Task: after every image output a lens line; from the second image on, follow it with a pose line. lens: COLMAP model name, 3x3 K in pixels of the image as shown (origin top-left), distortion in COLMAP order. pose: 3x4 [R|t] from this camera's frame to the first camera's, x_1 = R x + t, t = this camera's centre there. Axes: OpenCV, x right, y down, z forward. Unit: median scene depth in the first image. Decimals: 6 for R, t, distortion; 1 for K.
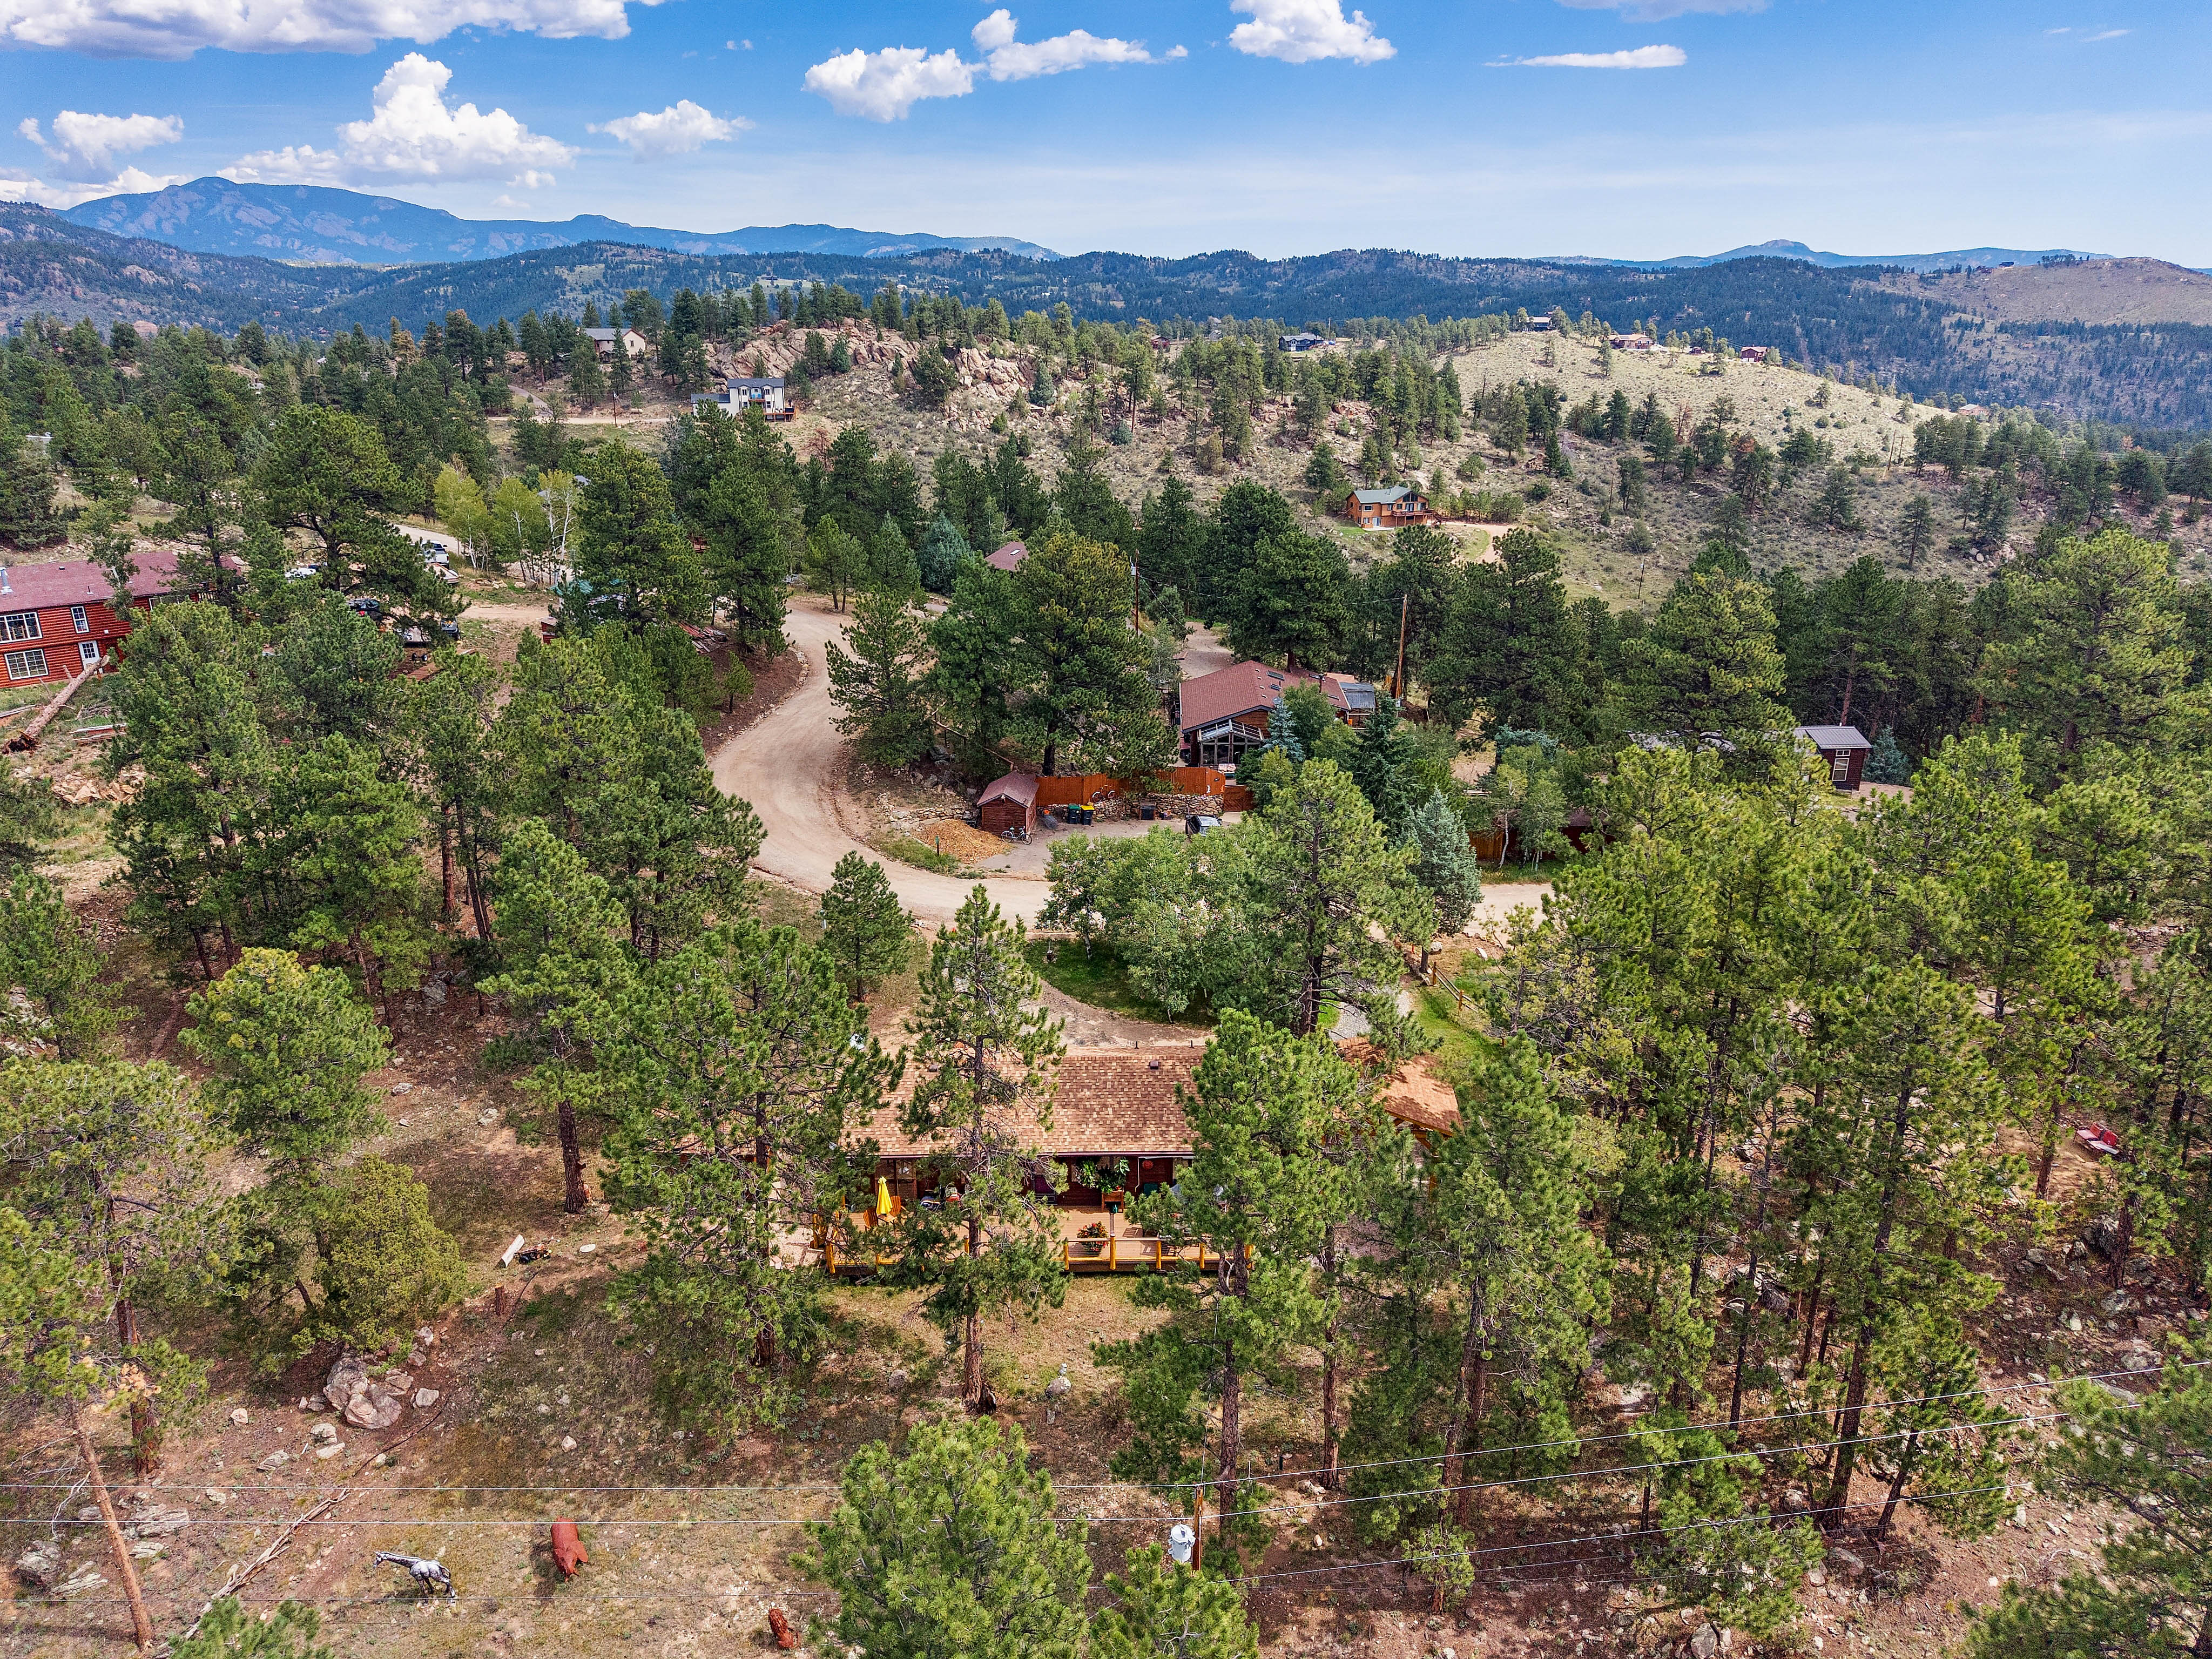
lens RADIAL K [[1559.1, 0, 1115.9], [0, 1559.1, 803.5], [0, 0, 1]] dist [0.004224, -0.004226]
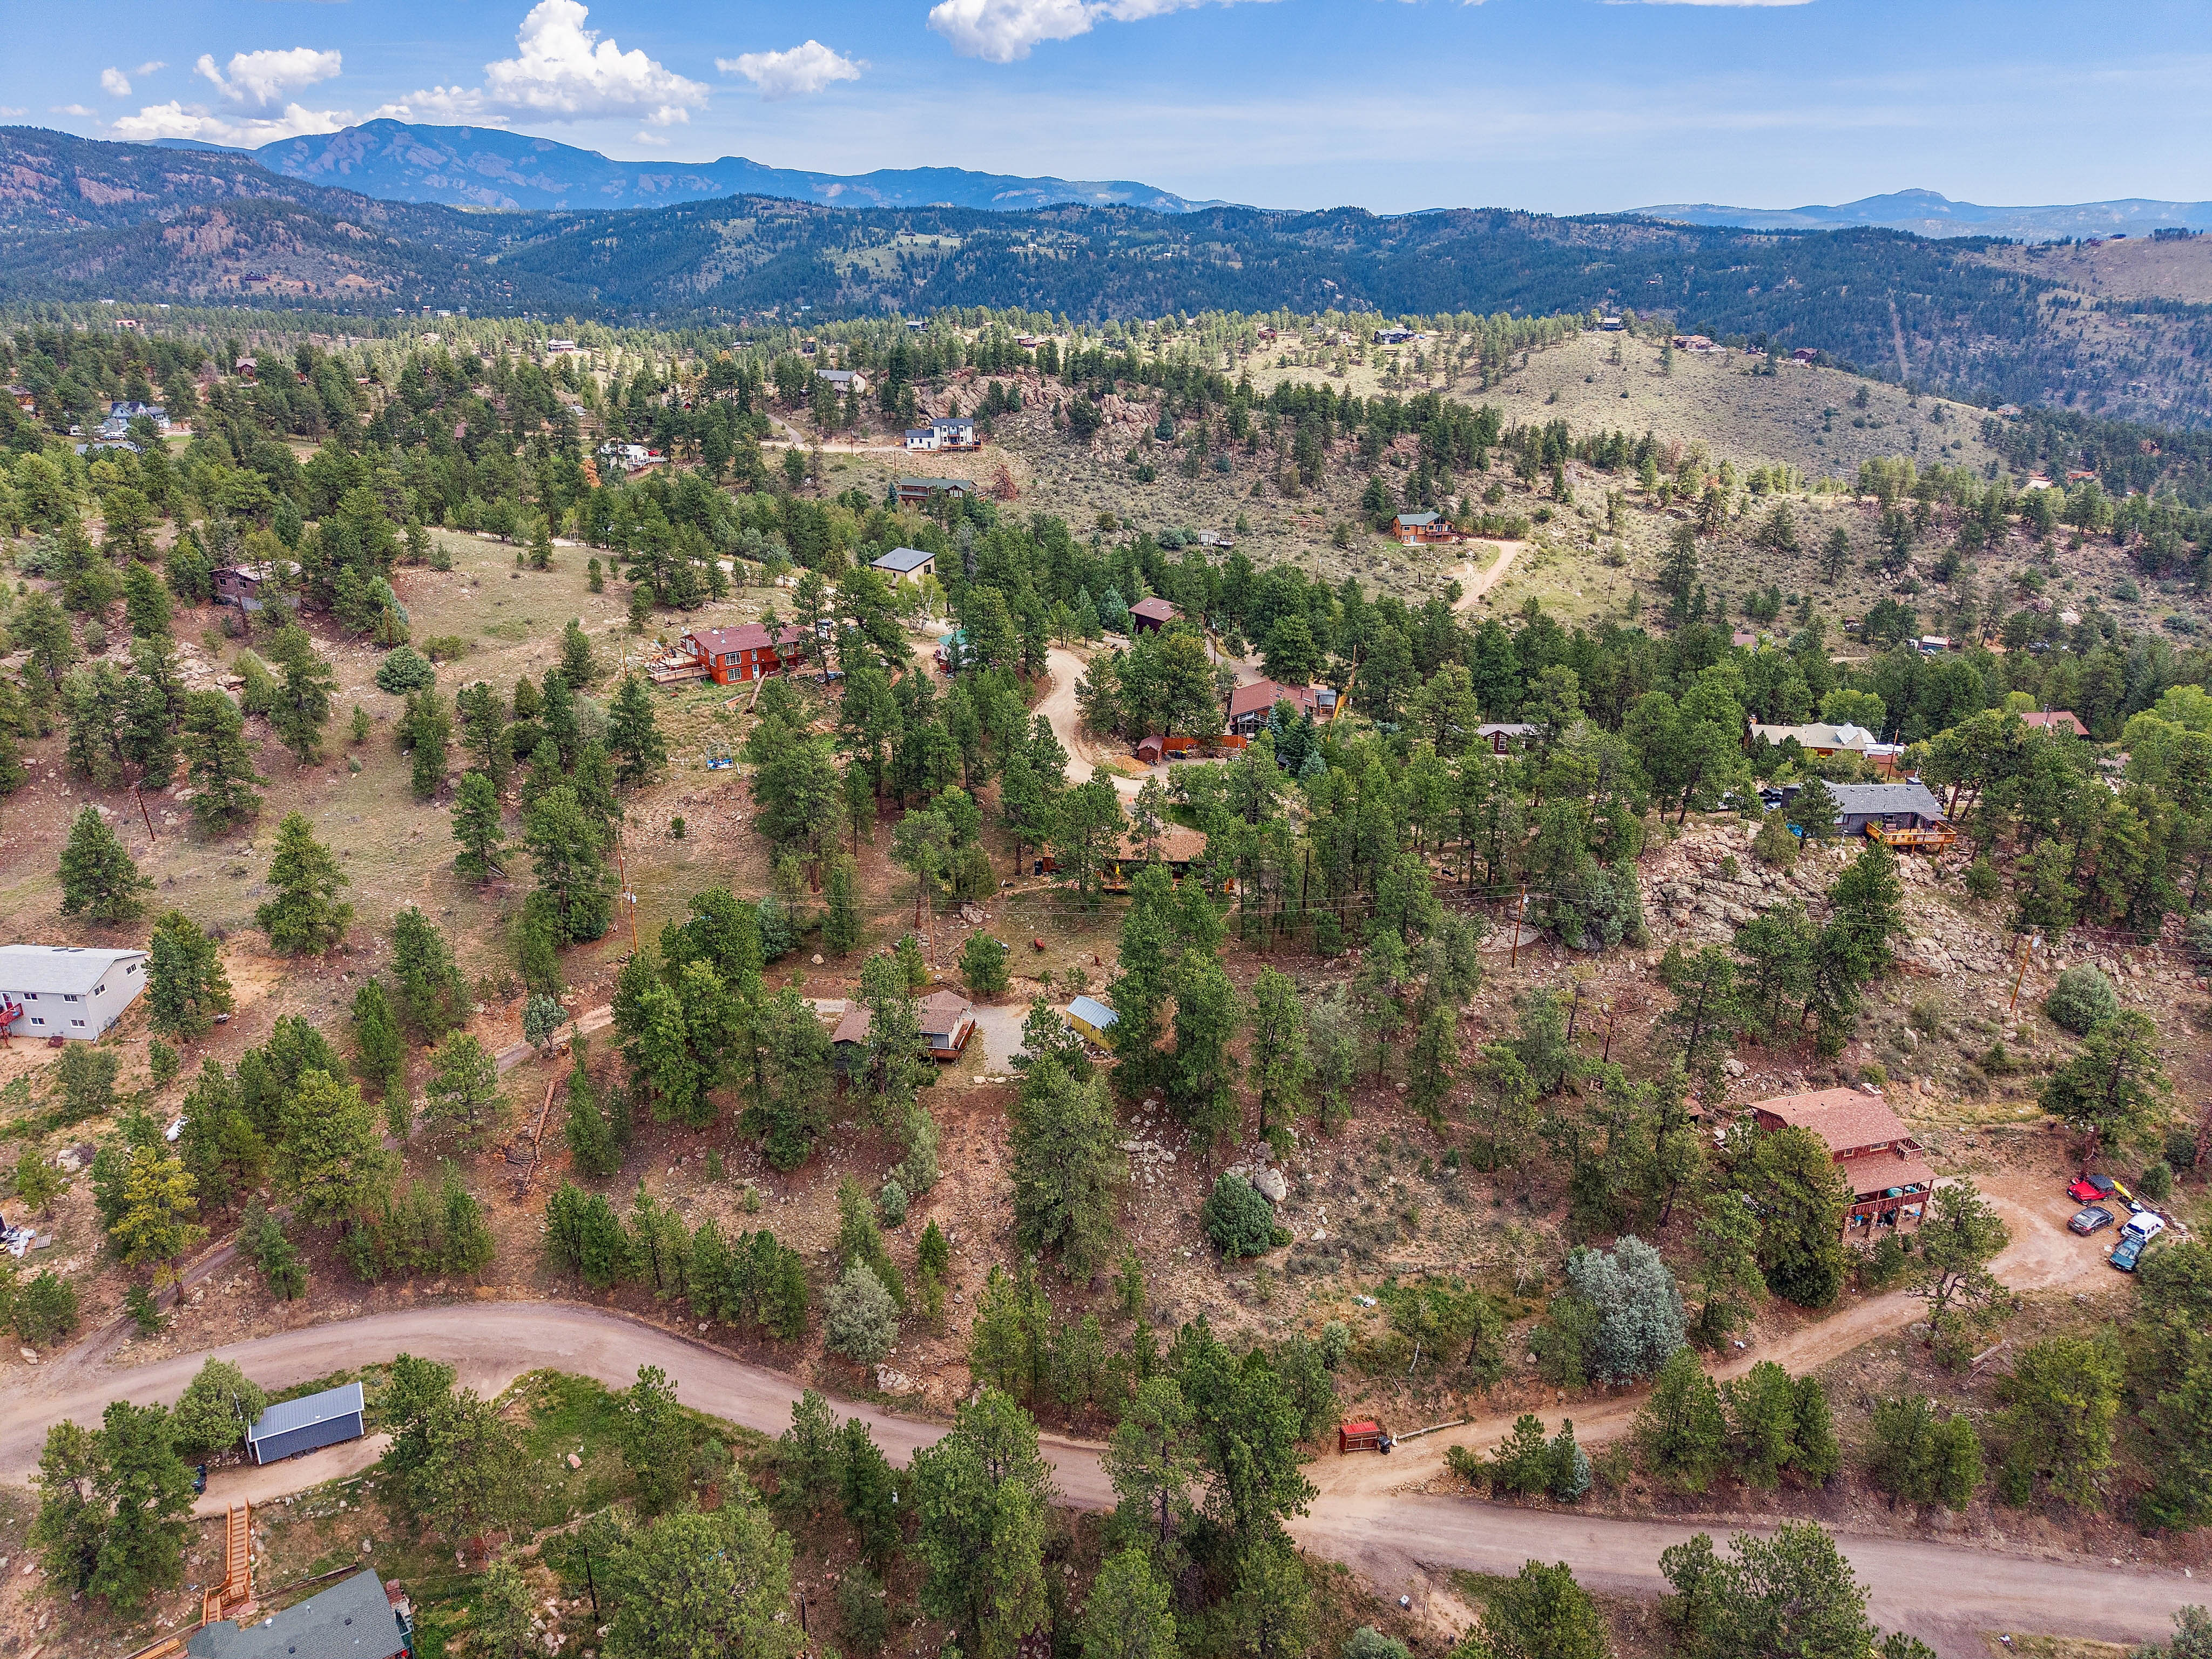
lens RADIAL K [[1559.1, 0, 1115.9], [0, 1559.1, 803.5], [0, 0, 1]] dist [0.004224, -0.004226]
pose [[0.997239, 0.036694, -0.064552, 0.007638], [-0.033900, 0.998462, 0.043863, -0.004554], [0.066062, -0.041554, 0.996950, -0.314596]]
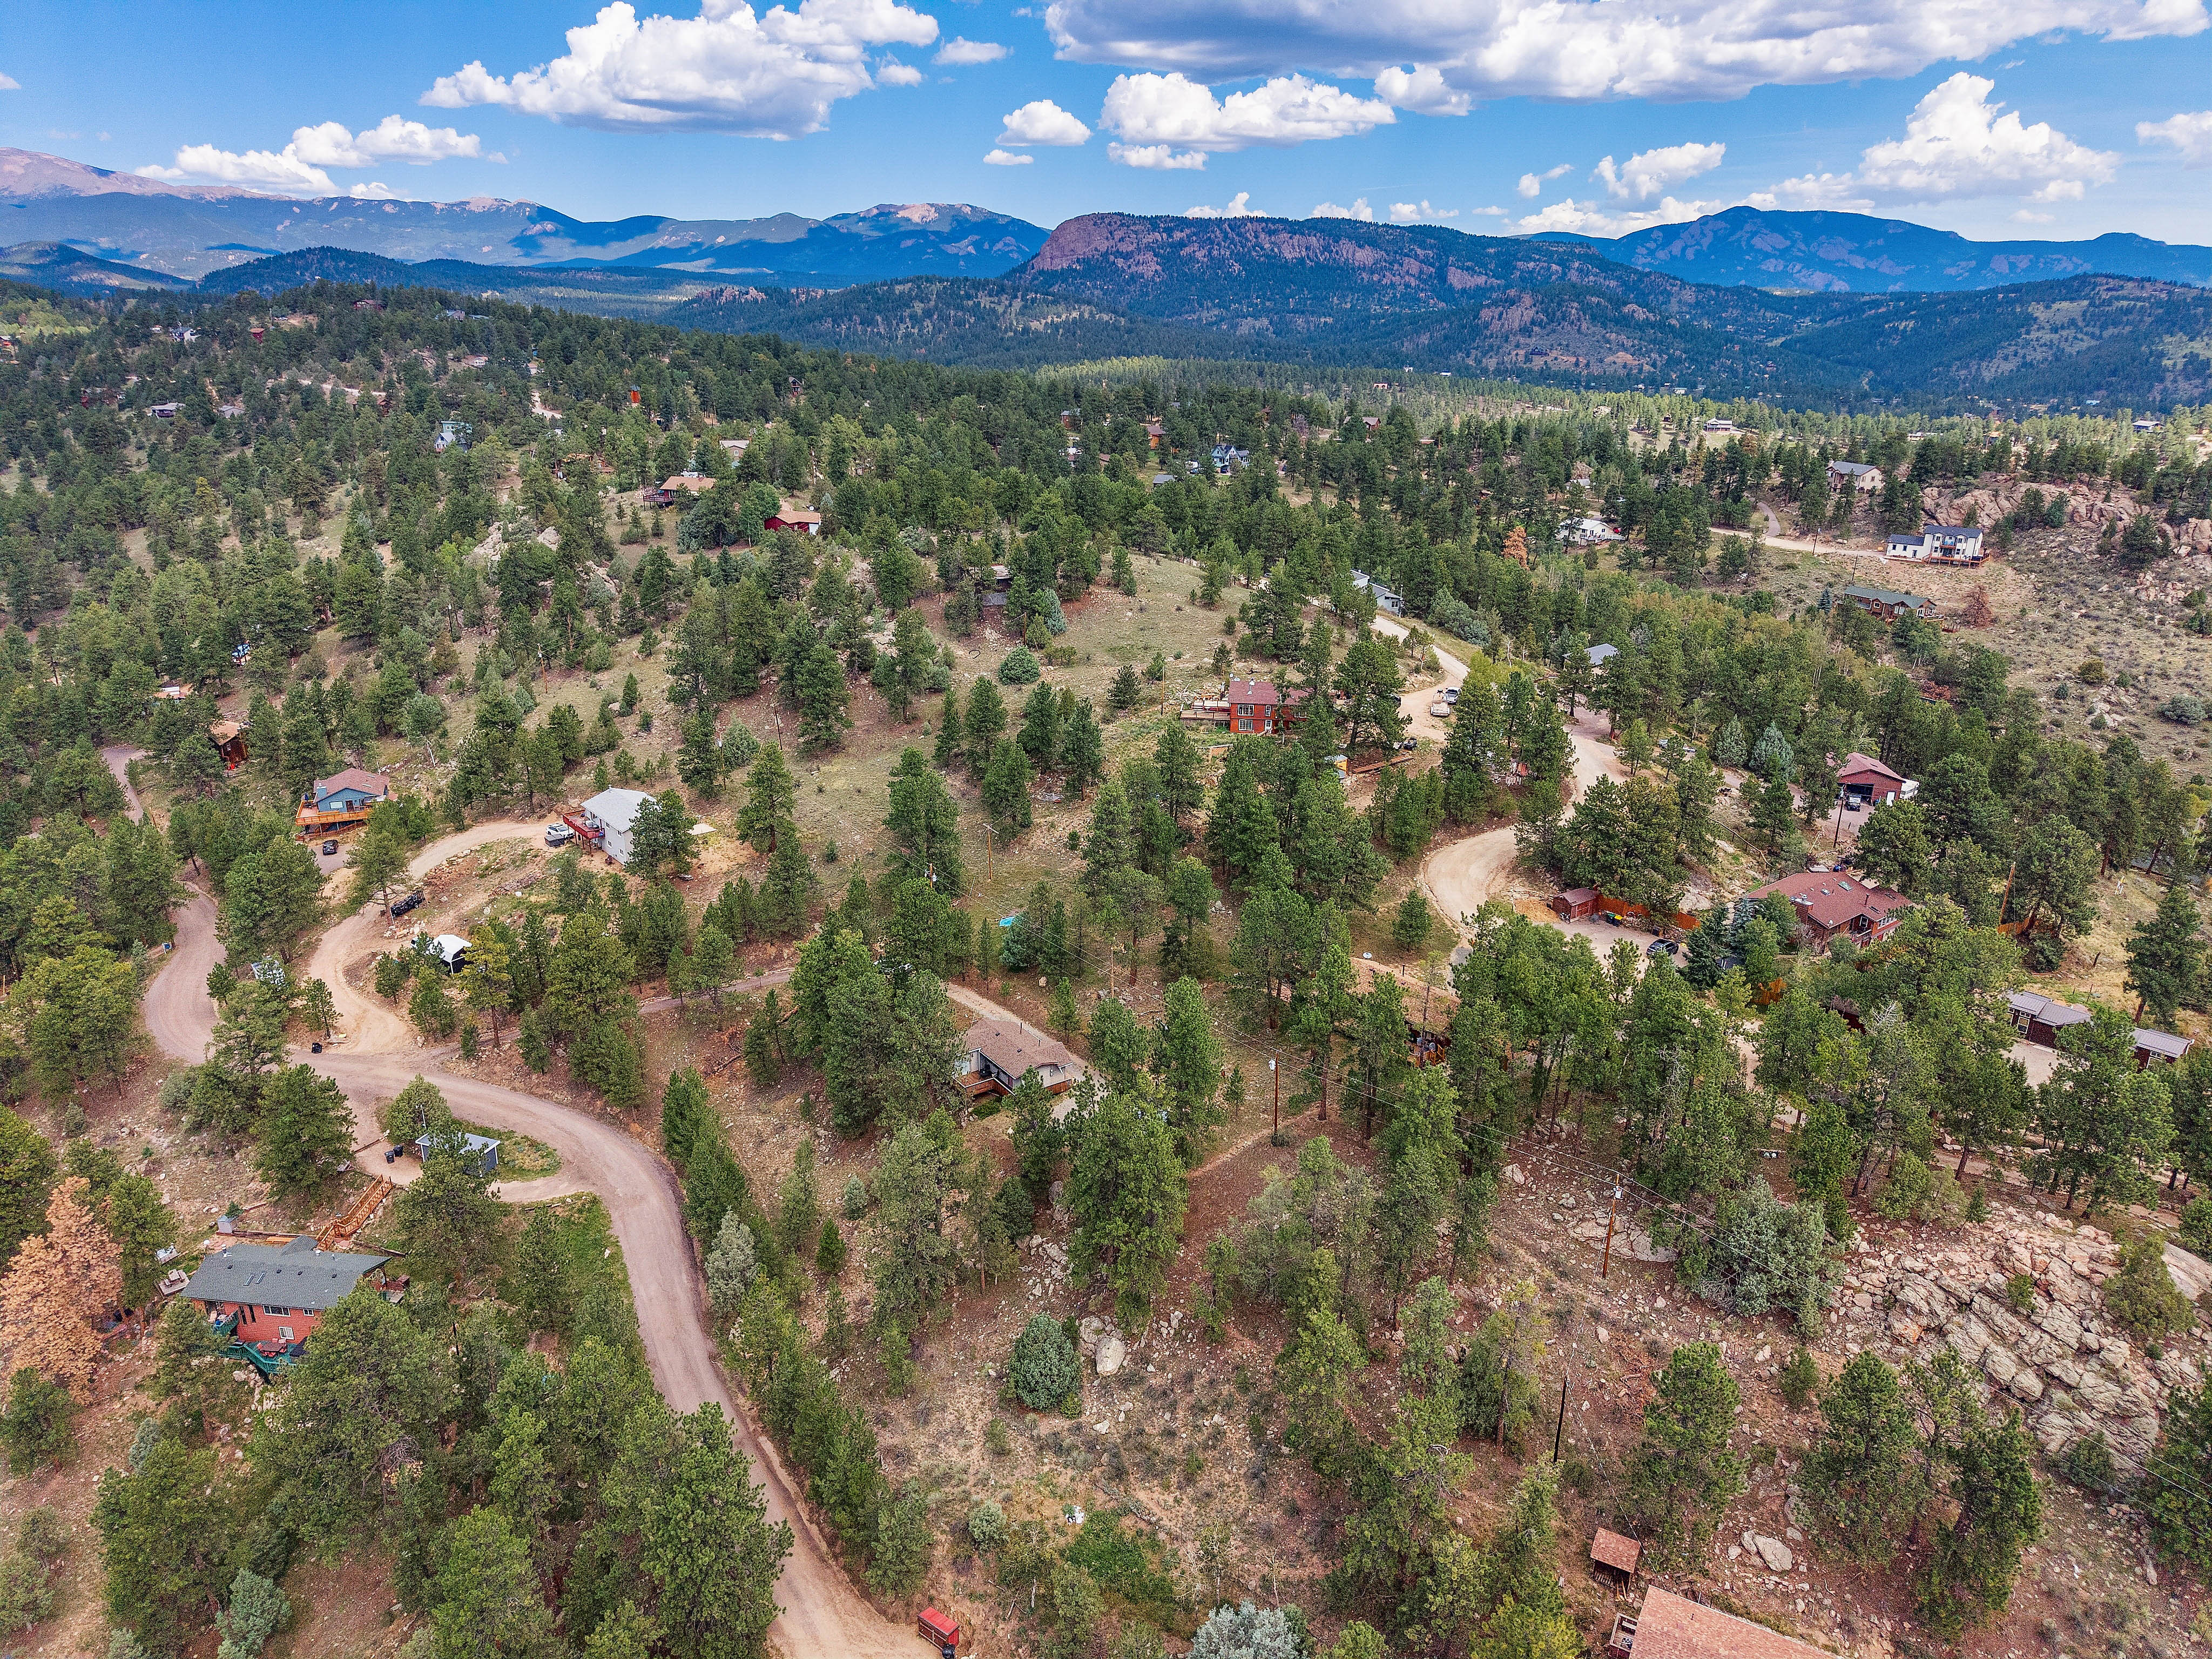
lens RADIAL K [[1511.3, 0, 1073.0], [0, 1511.3, 829.7], [0, 0, 1]] dist [0.003981, -0.002338]
pose [[0.626195, 0.269559, -0.731586, 0.215317], [-0.251614, 0.957994, 0.137614, -0.045347], [0.737950, 0.097904, 0.667716, -0.180100]]
